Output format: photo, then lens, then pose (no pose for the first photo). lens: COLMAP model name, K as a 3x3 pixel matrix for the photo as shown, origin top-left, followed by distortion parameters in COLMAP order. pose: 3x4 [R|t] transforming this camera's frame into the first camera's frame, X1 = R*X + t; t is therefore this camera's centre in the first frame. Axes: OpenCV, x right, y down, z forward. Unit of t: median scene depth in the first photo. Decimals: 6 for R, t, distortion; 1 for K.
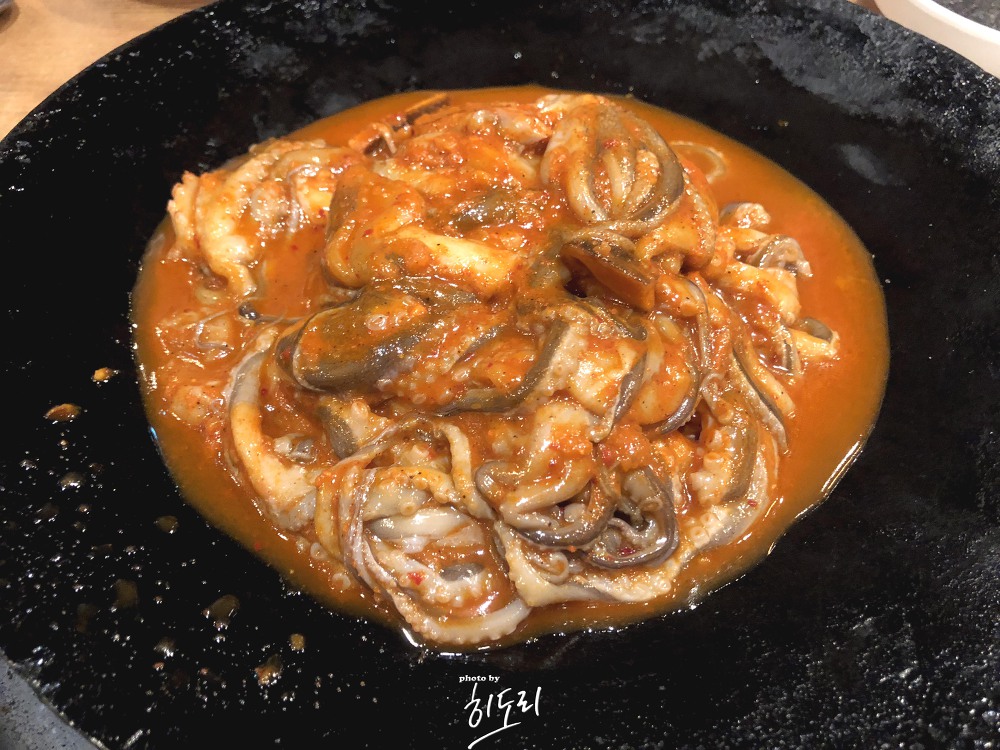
lens RADIAL K [[834.2, 0, 469.6], [0, 834.2, 411.3], [0, 0, 1]] dist [-0.001477, -0.005419]
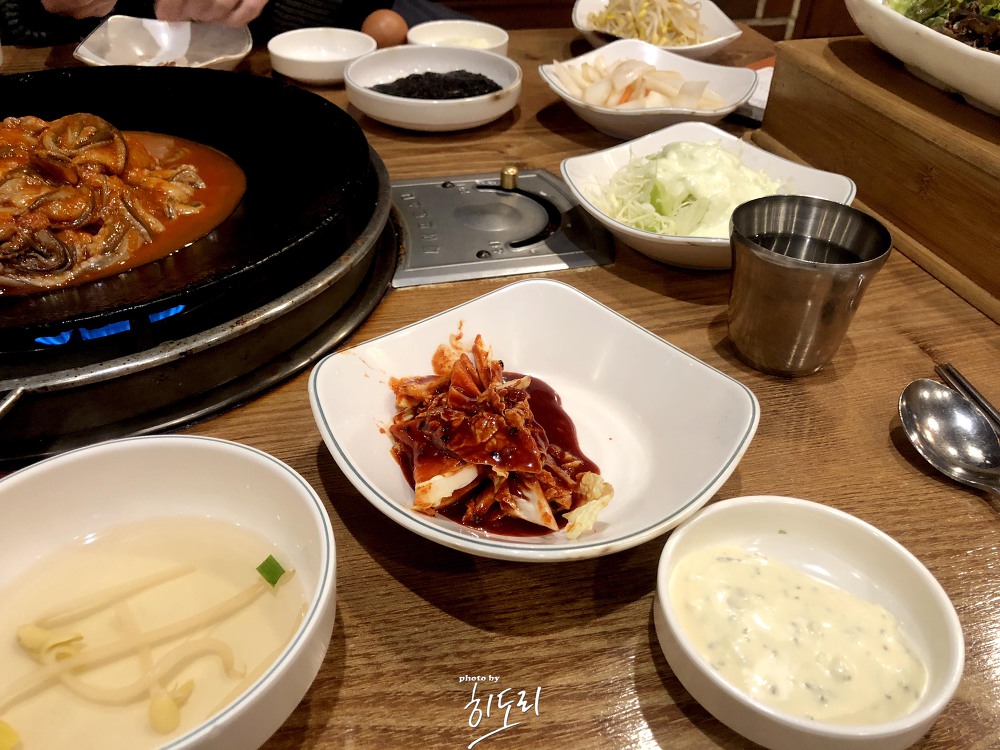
lens RADIAL K [[815.1, 0, 500.0], [0, 815.1, 375.0], [0, 0, 1]] dist [-0.002016, -0.006603]
pose [[0.970967, -0.119888, 0.207002, 0.826377], [0.164709, 0.962607, -0.215080, 1.029282], [-0.173476, 0.242931, 0.954406, -1.109331]]
